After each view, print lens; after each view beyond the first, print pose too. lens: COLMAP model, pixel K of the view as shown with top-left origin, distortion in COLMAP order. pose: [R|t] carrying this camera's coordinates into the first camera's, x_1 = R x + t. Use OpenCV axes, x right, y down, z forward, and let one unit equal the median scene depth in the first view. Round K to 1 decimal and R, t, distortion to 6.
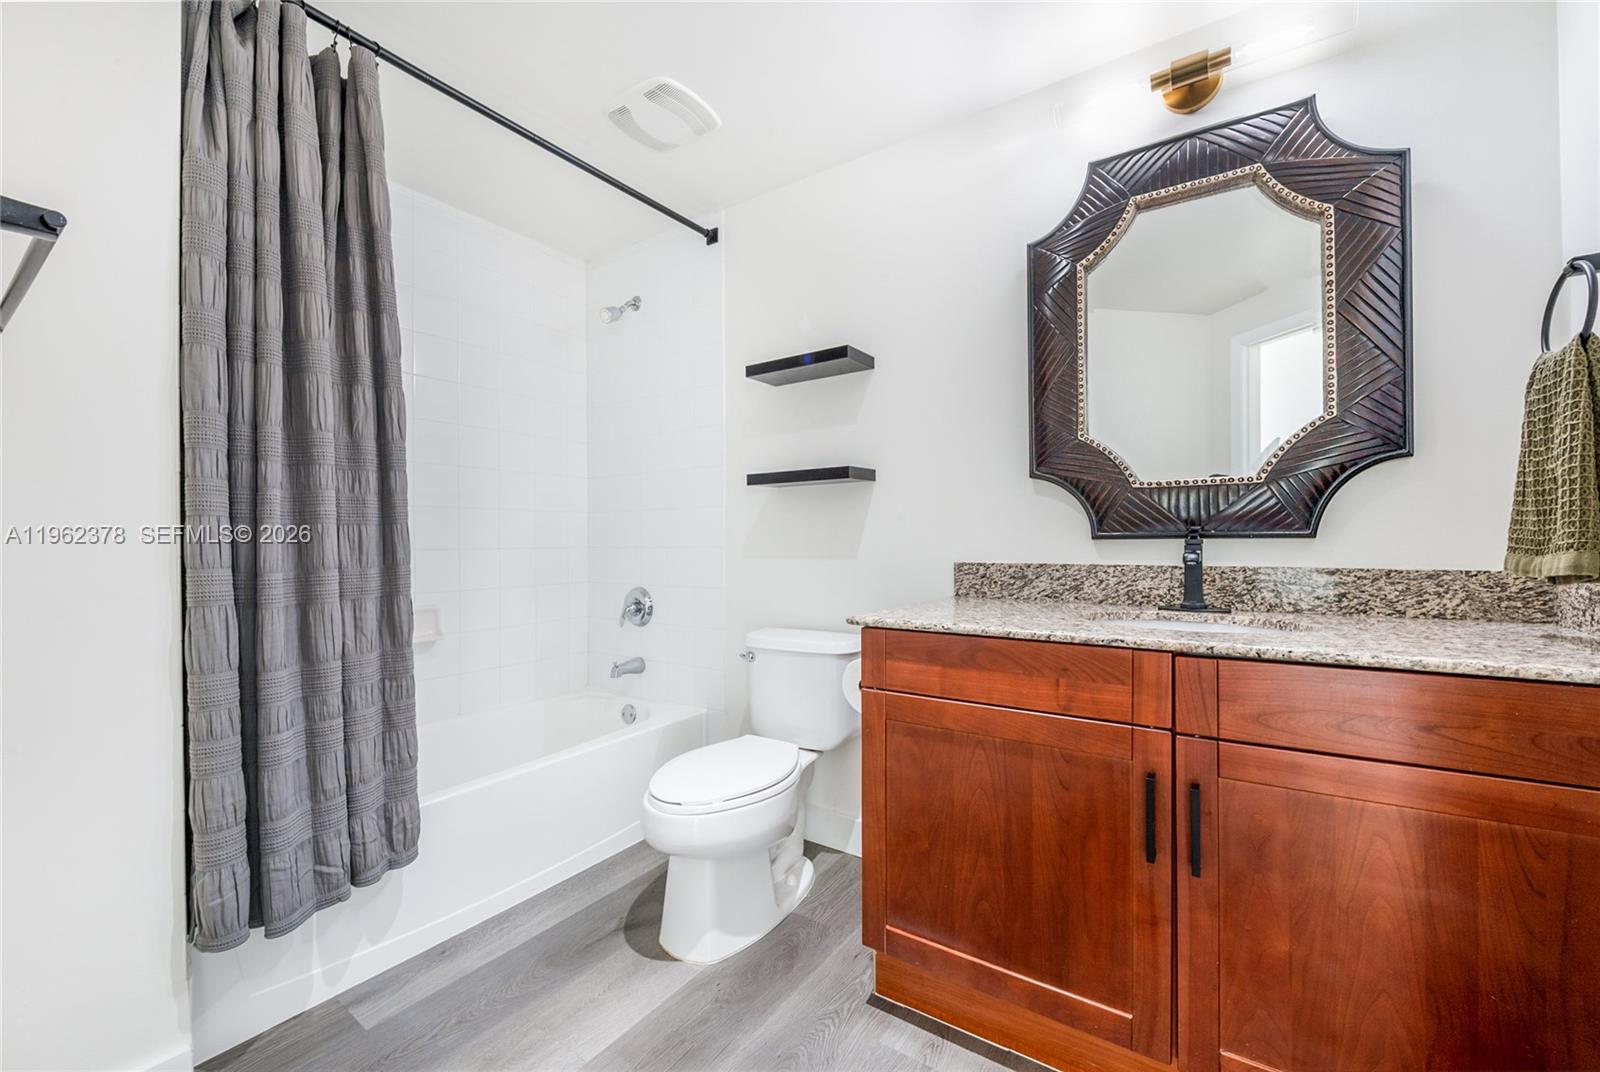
lens RADIAL K [[640.6, 0, 800.8], [0, 640.6, 538.6], [0, 0, 1]] dist [-0.004118, -0.000999]
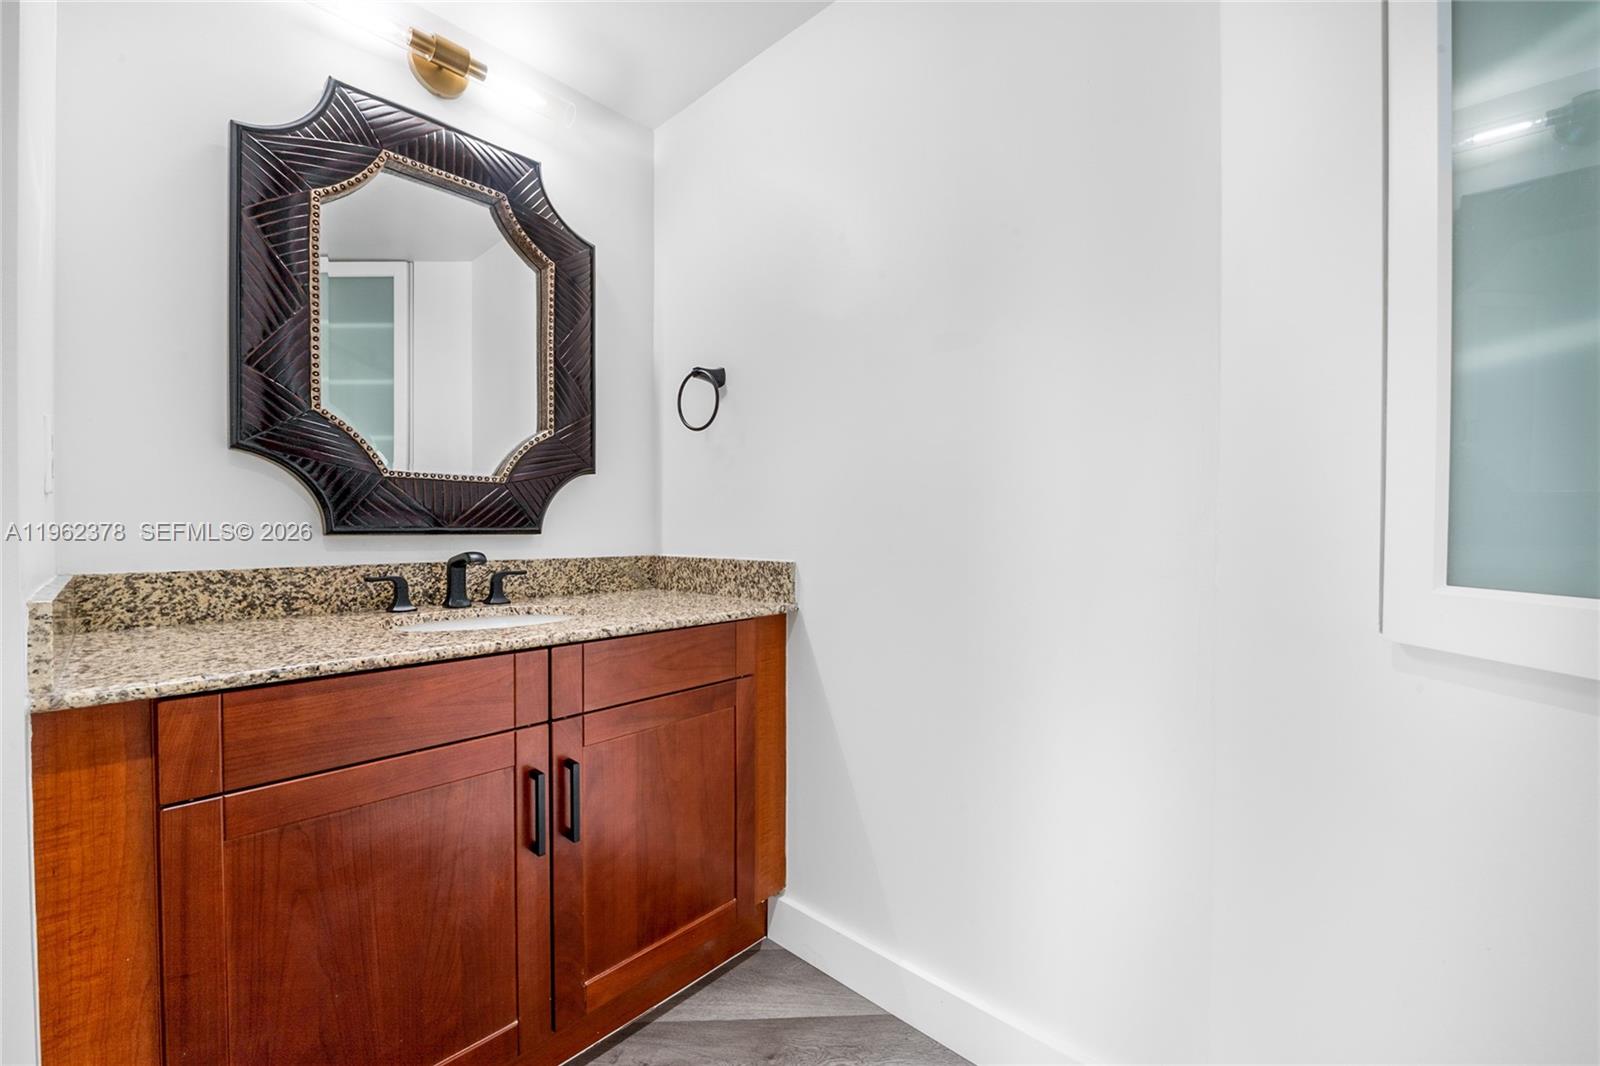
lens RADIAL K [[656.9, 0, 800.7], [0, 656.9, 535.1], [0, 0, 1]] dist [0.004227, 0.000205]
pose [[0.137452, 0.001888, 0.990507, -0.311590], [0.008320, 0.999961, -0.003060, 0.008540], [-0.990473, 0.008661, 0.137431, 0.325316]]
